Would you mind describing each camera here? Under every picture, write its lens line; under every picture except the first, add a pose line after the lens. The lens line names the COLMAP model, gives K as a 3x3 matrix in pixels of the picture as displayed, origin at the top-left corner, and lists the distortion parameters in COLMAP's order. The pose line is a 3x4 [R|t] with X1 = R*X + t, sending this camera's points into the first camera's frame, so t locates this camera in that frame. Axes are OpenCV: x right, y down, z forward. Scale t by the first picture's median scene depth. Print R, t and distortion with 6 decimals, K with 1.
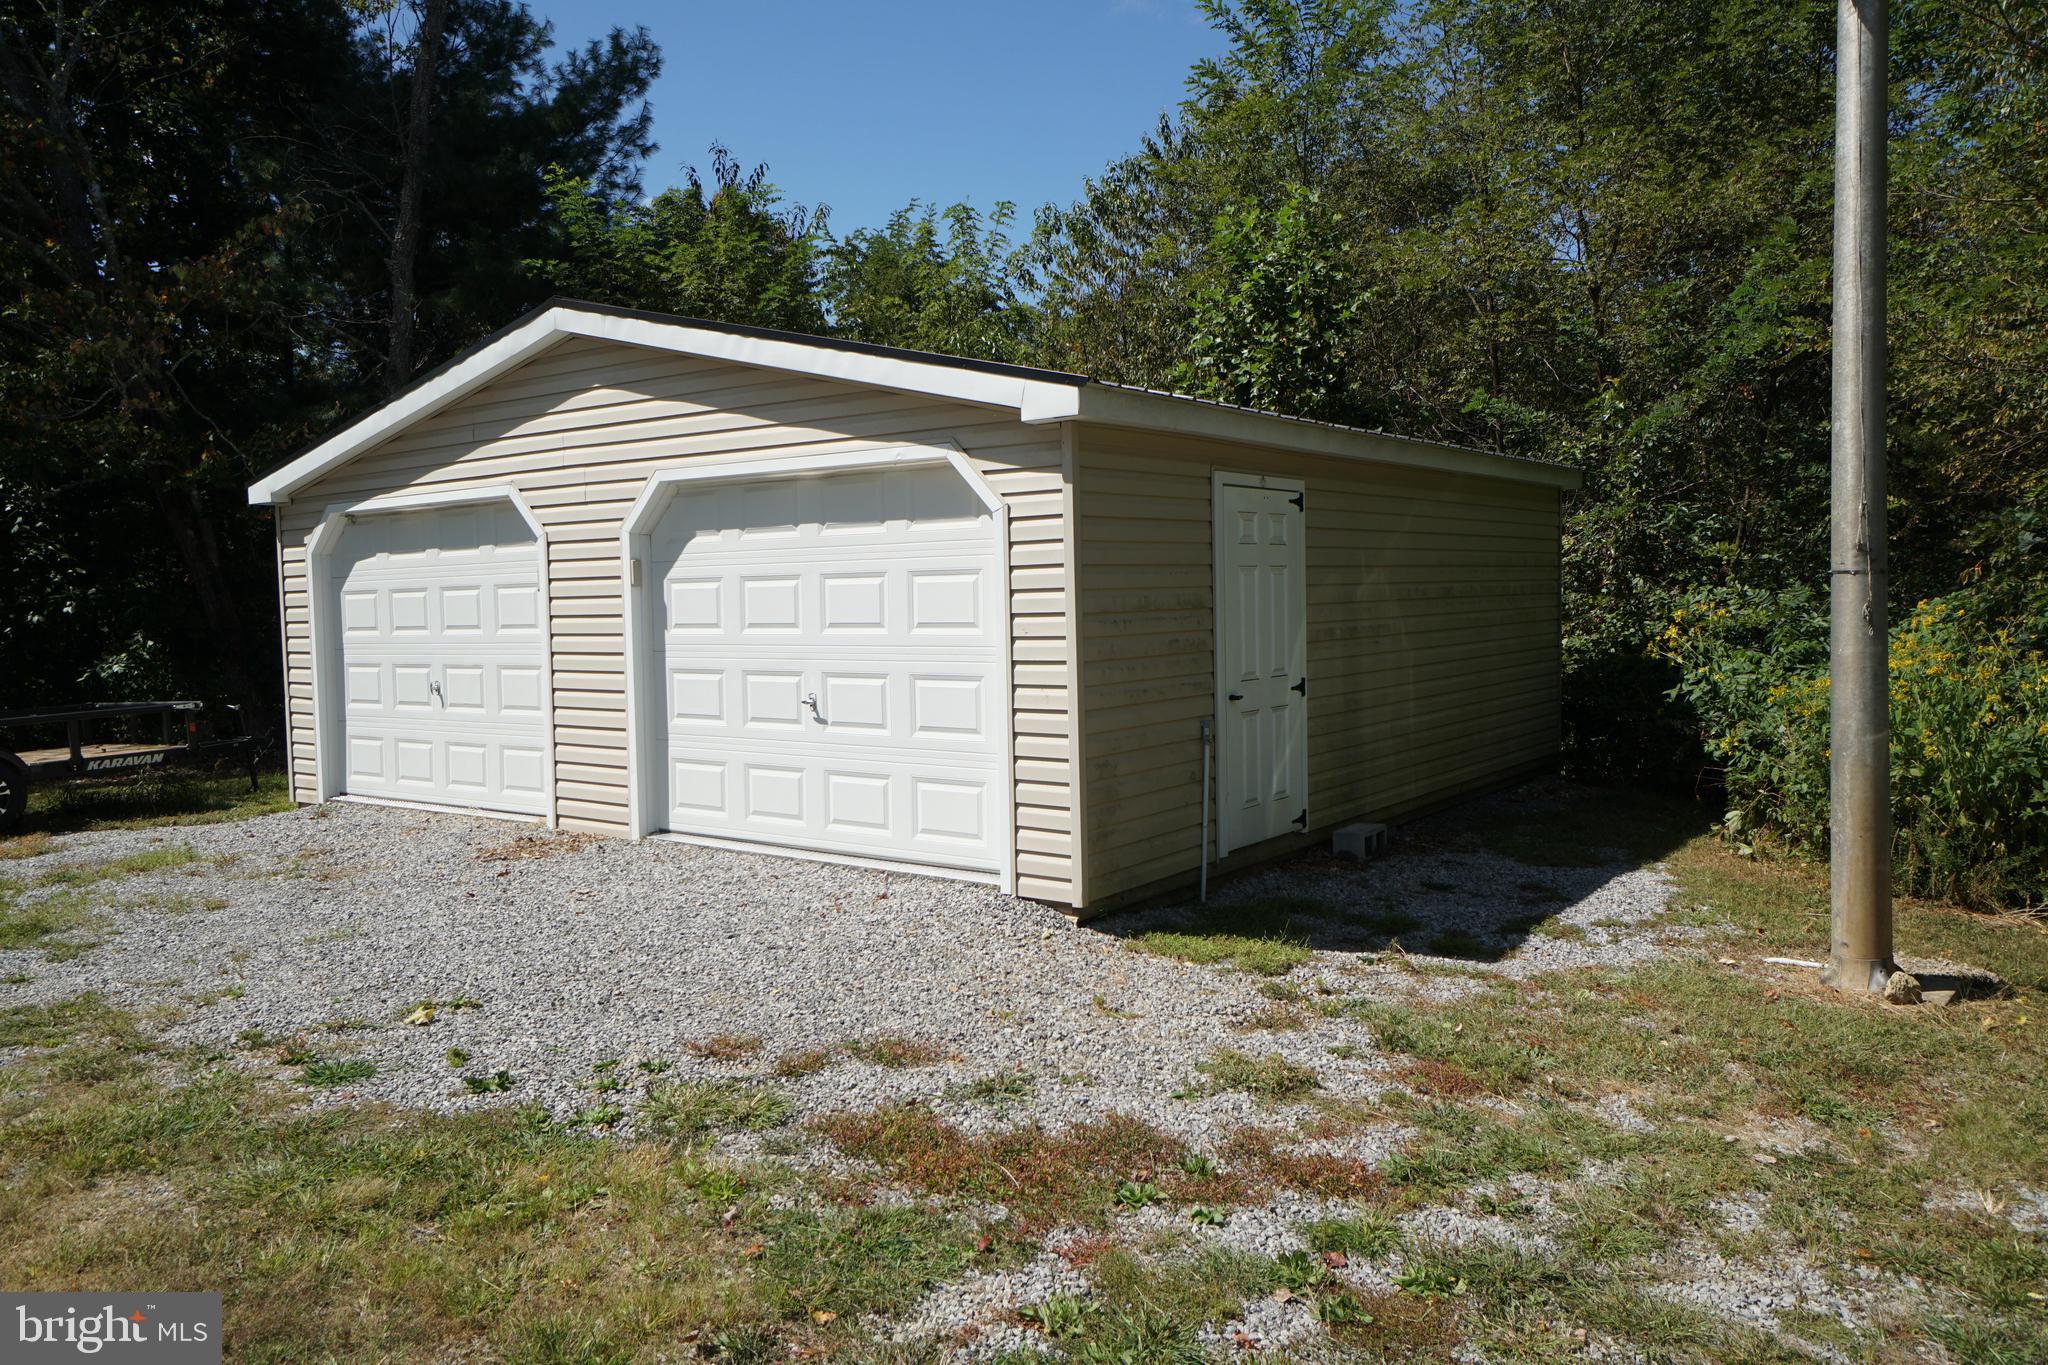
lens RADIAL K [[1472.5, 0, 1027.0], [0, 1472.5, 681.4], [0, 0, 1]] dist [0.031127, 0.006493]
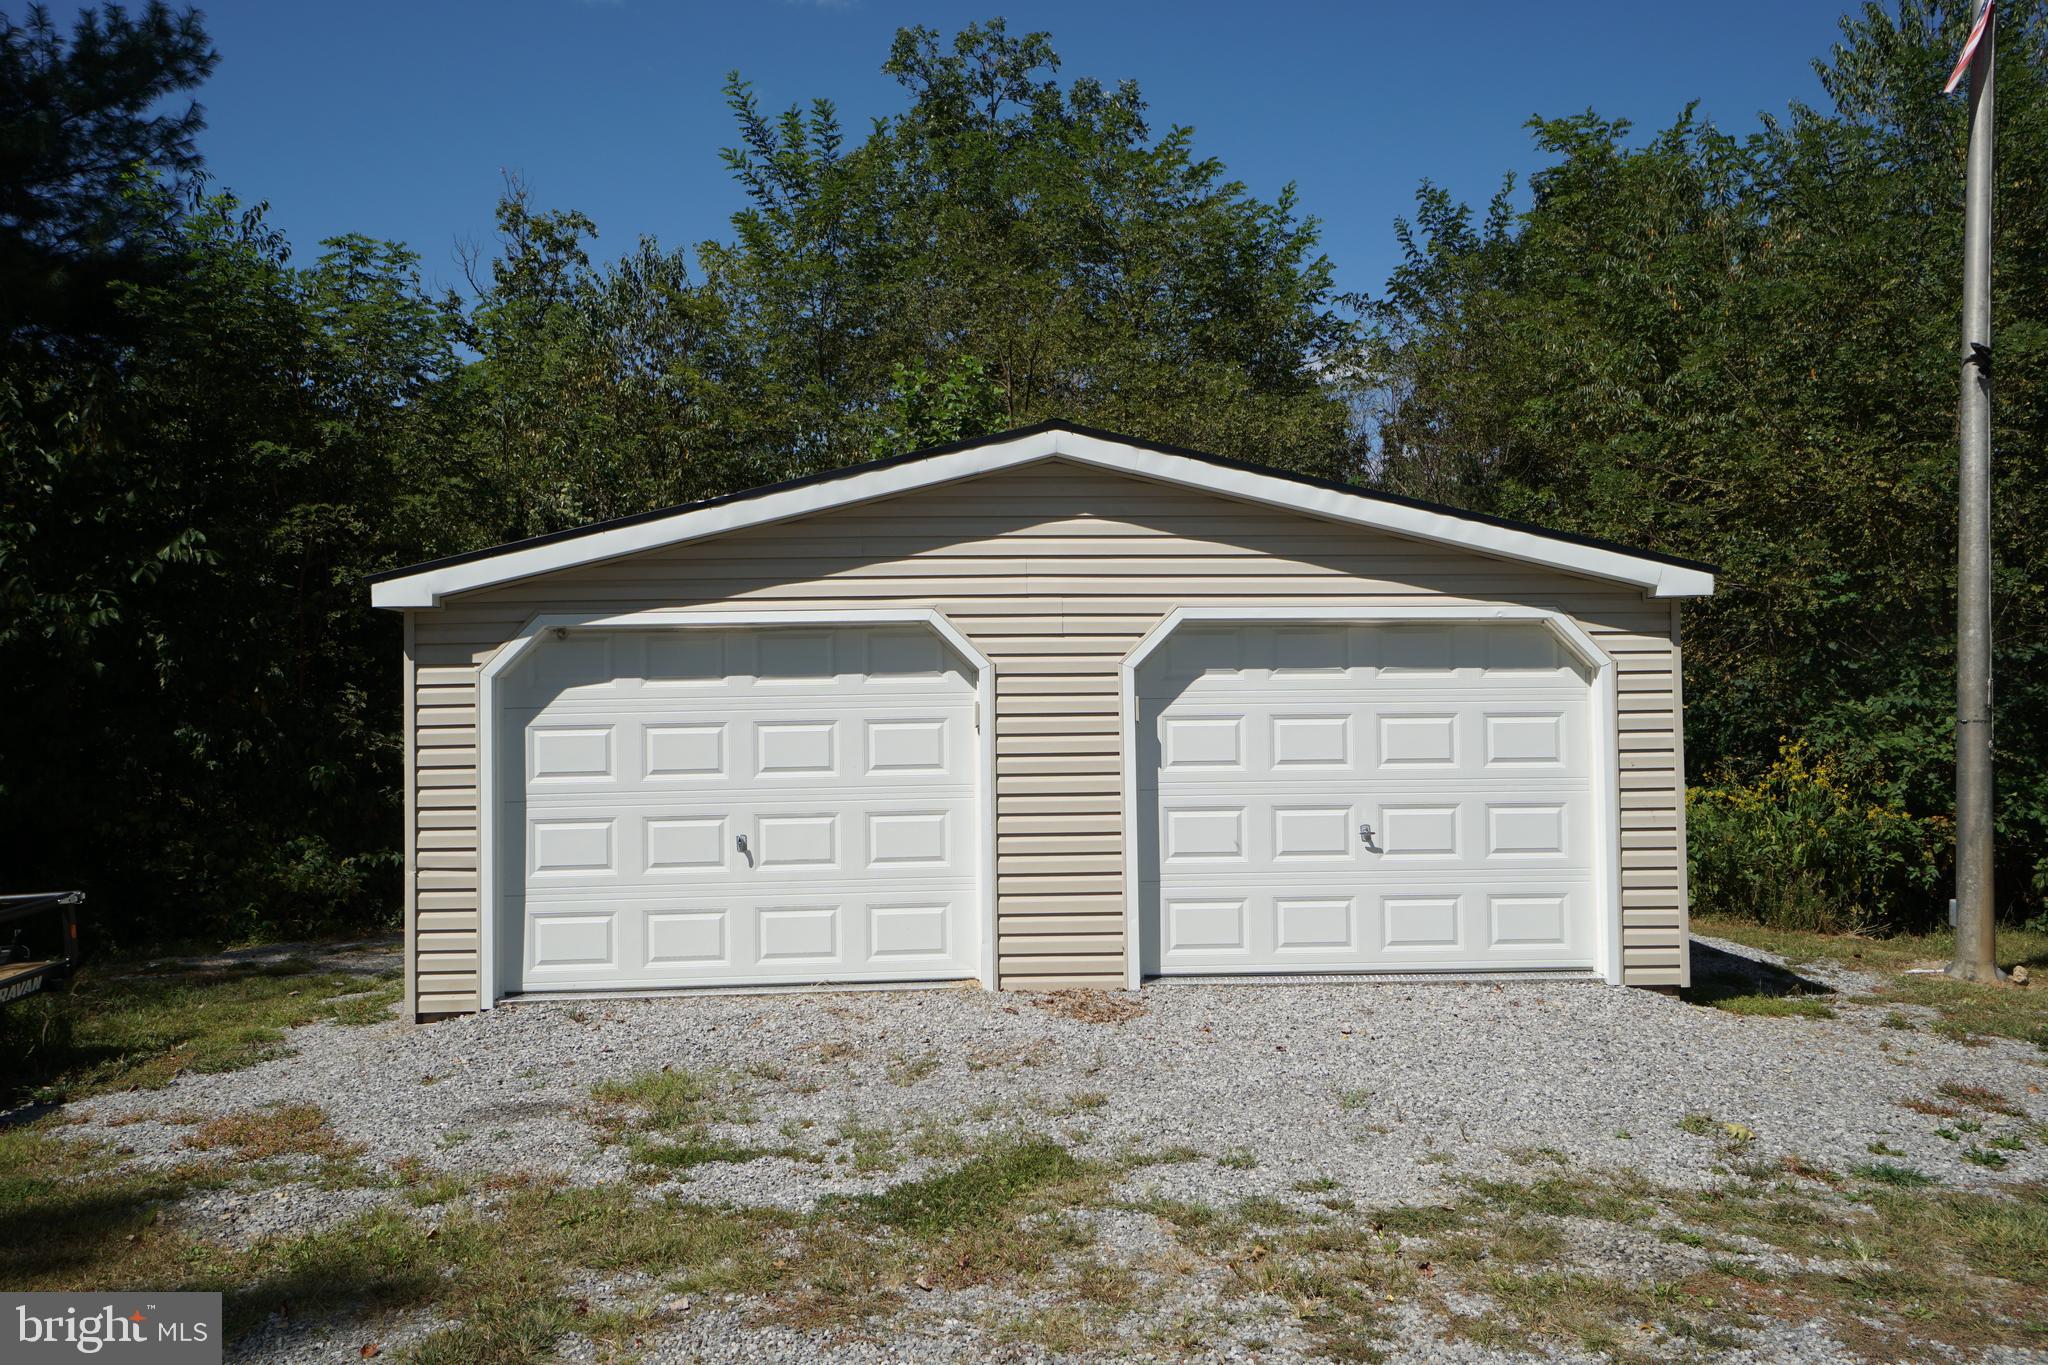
lens RADIAL K [[1472.5, 0, 1027.4], [0, 1472.5, 683.7], [0, 0, 1]] dist [0.031127, 0.006493]
pose [[0.763419, 0.023748, 0.645467, -0.949242], [0.033670, 0.996502, -0.076485, -0.018754], [-0.645025, 0.080123, 0.759949, 0.307863]]
